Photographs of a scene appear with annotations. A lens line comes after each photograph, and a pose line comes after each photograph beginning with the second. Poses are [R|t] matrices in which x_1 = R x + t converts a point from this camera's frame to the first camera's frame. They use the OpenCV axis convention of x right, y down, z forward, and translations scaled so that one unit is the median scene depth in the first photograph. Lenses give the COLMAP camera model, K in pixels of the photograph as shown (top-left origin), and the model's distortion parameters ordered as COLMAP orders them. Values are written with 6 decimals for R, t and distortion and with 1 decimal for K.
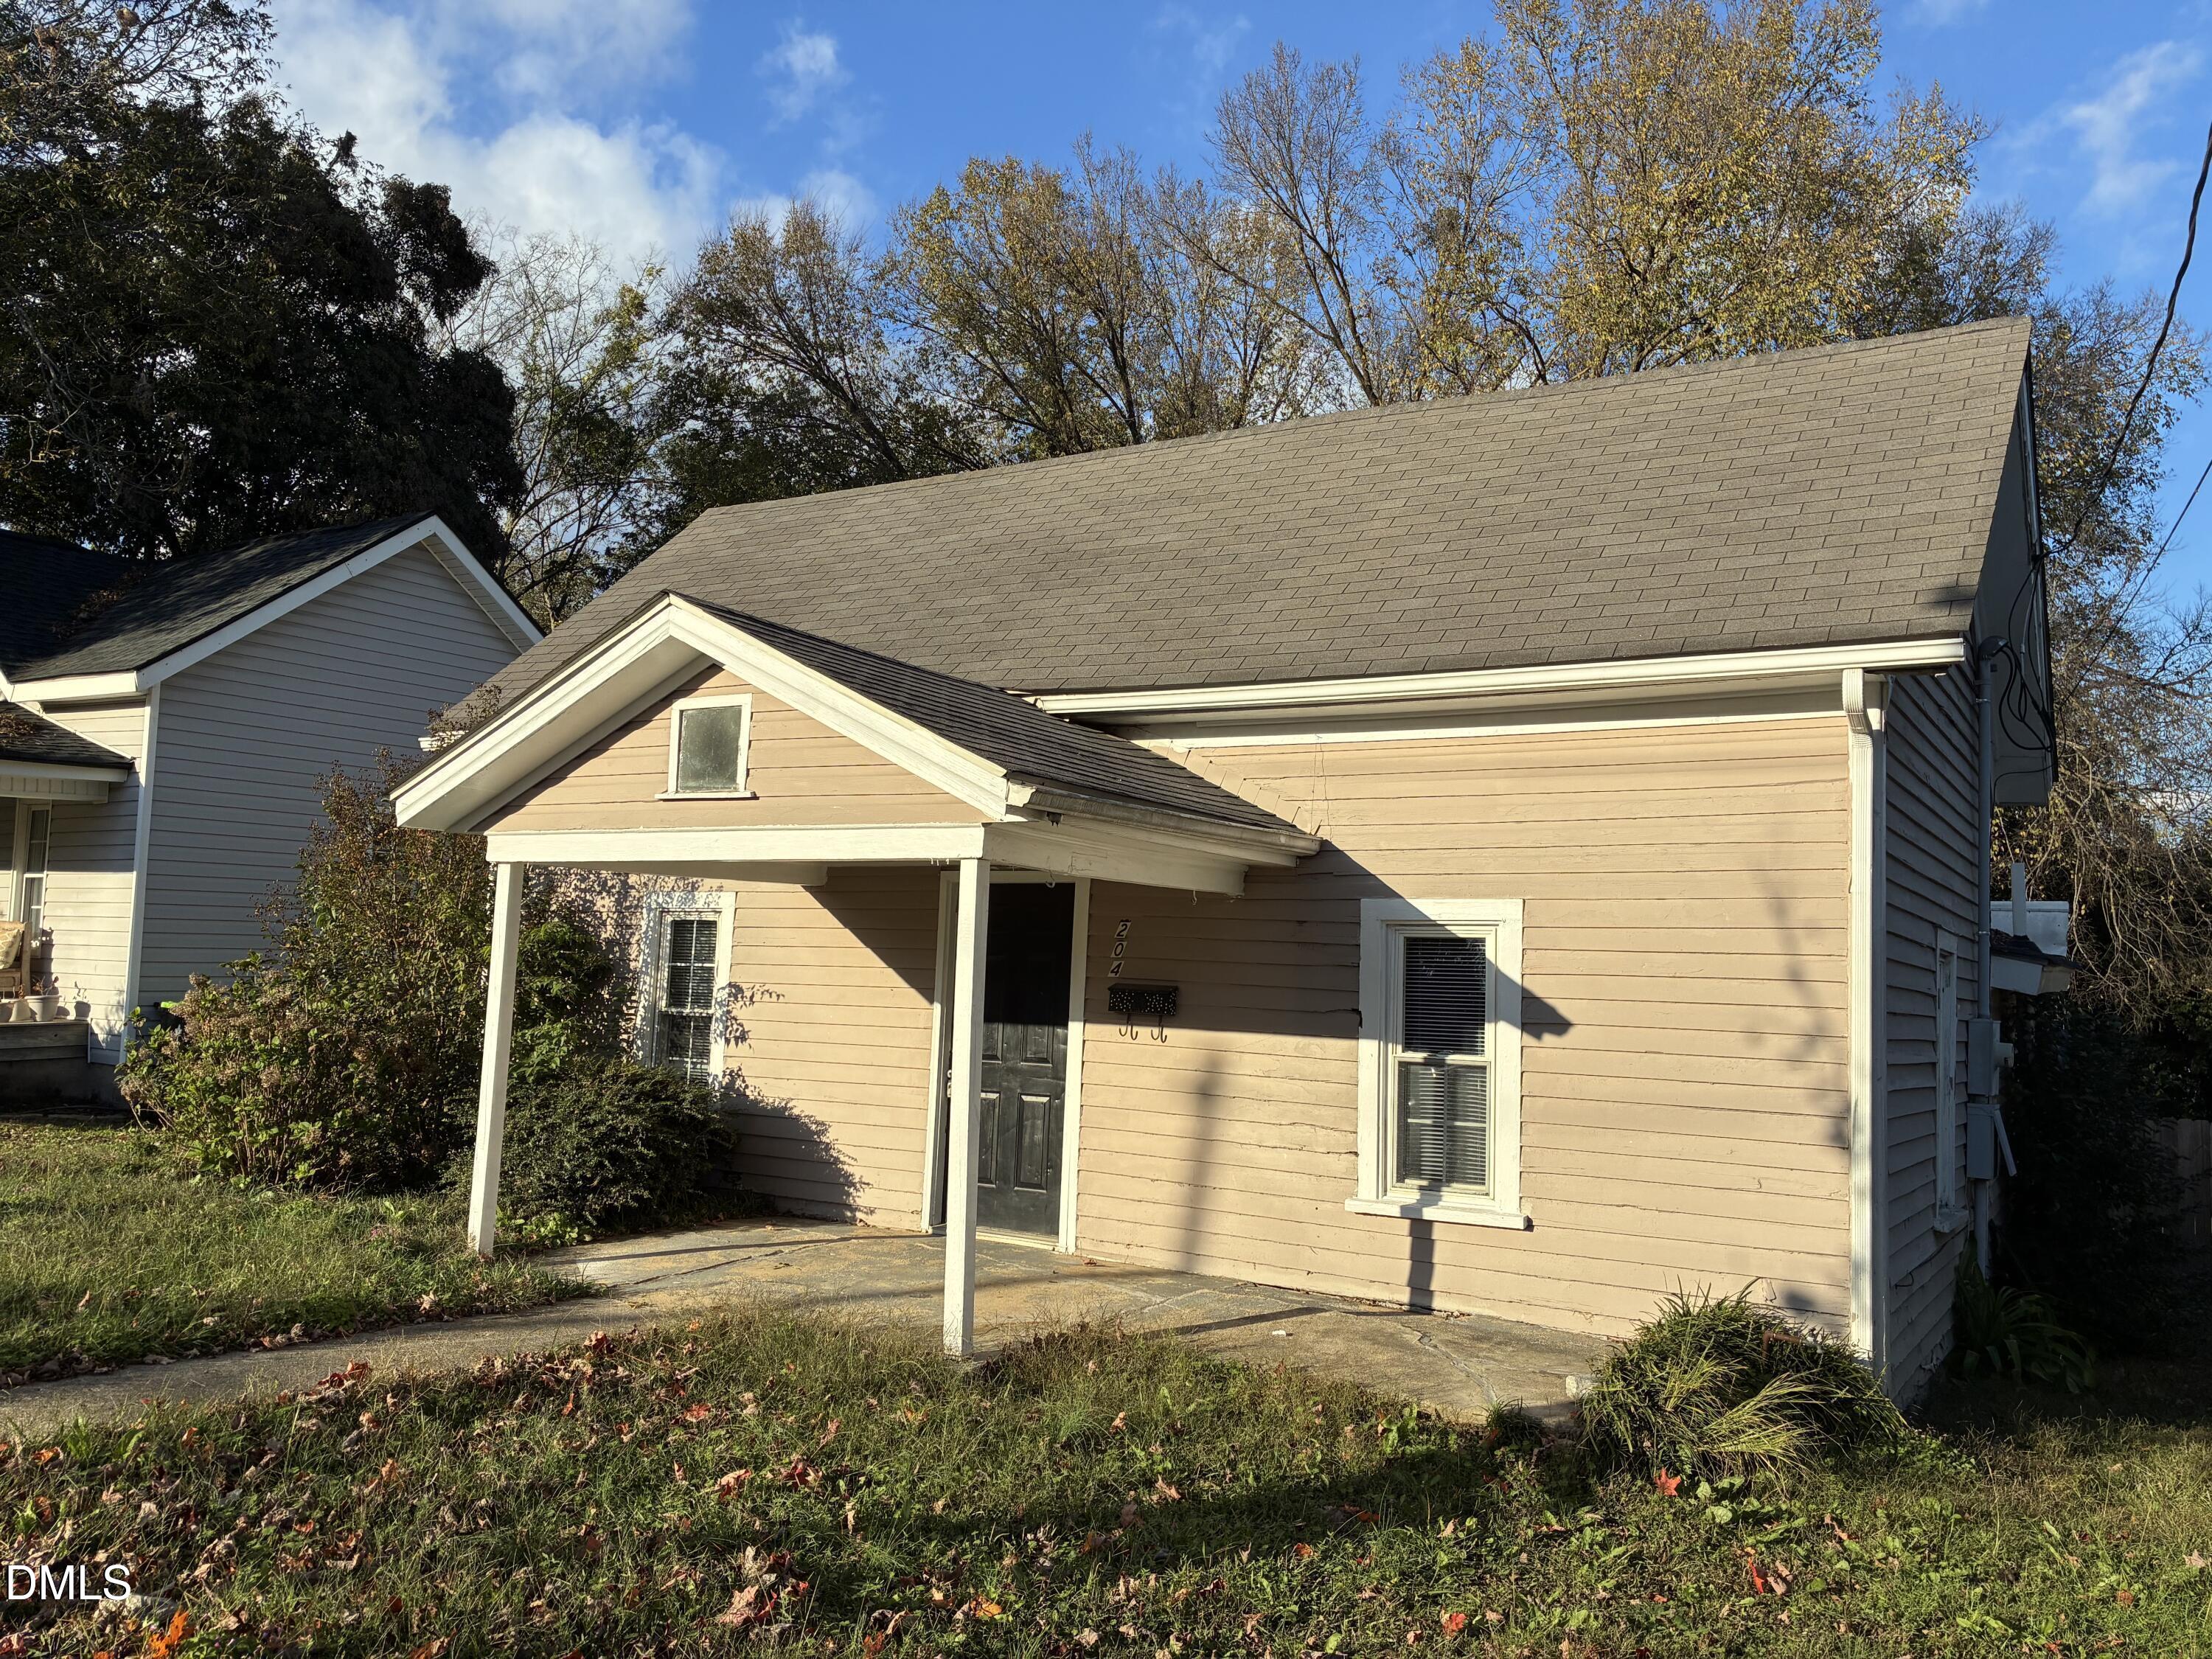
lens RADIAL K [[1732.3, 0, 1091.0], [0, 1732.3, 838.4], [0, 0, 1]] dist [0.062561, -0.049748]
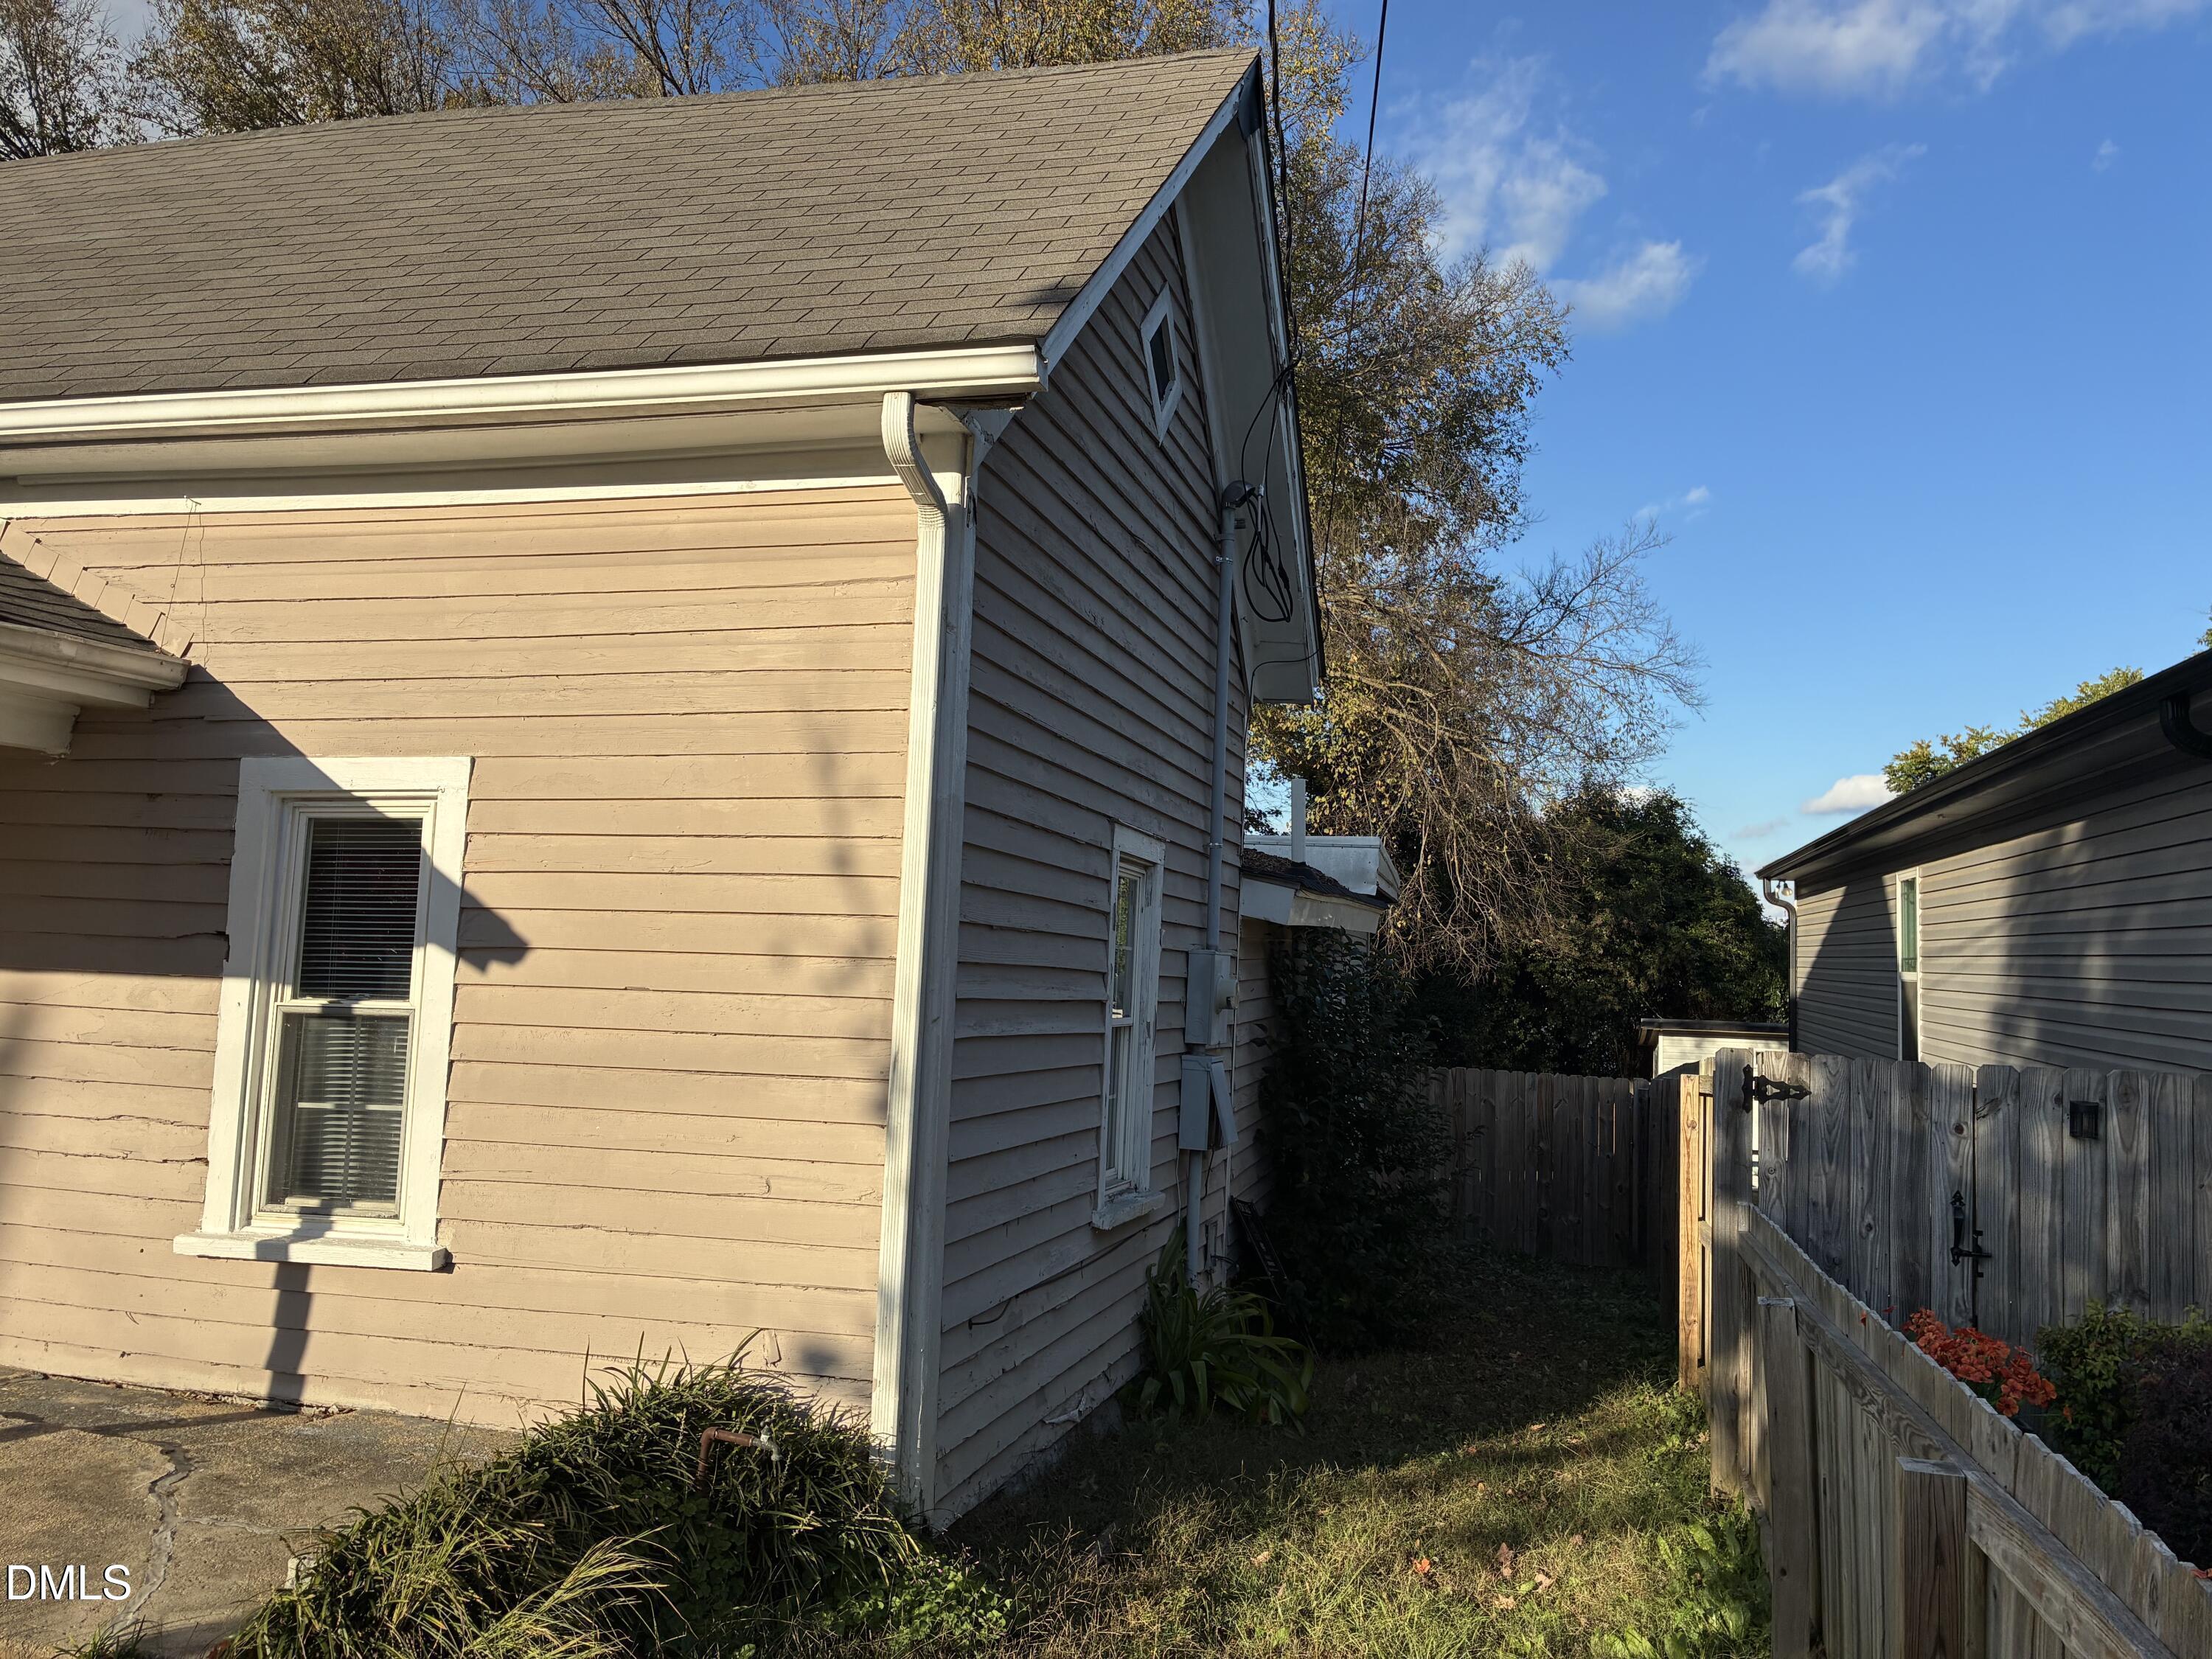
lens RADIAL K [[1732.3, 0, 1111.8], [0, 1732.3, 821.6], [0, 0, 1]] dist [0.062561, -0.049748]
pose [[0.957313, 0.019655, 0.288383, 0.285830], [-0.021204, 0.999773, 0.002247, 0.052085], [-0.288273, -0.008266, 0.957513, 0.308329]]
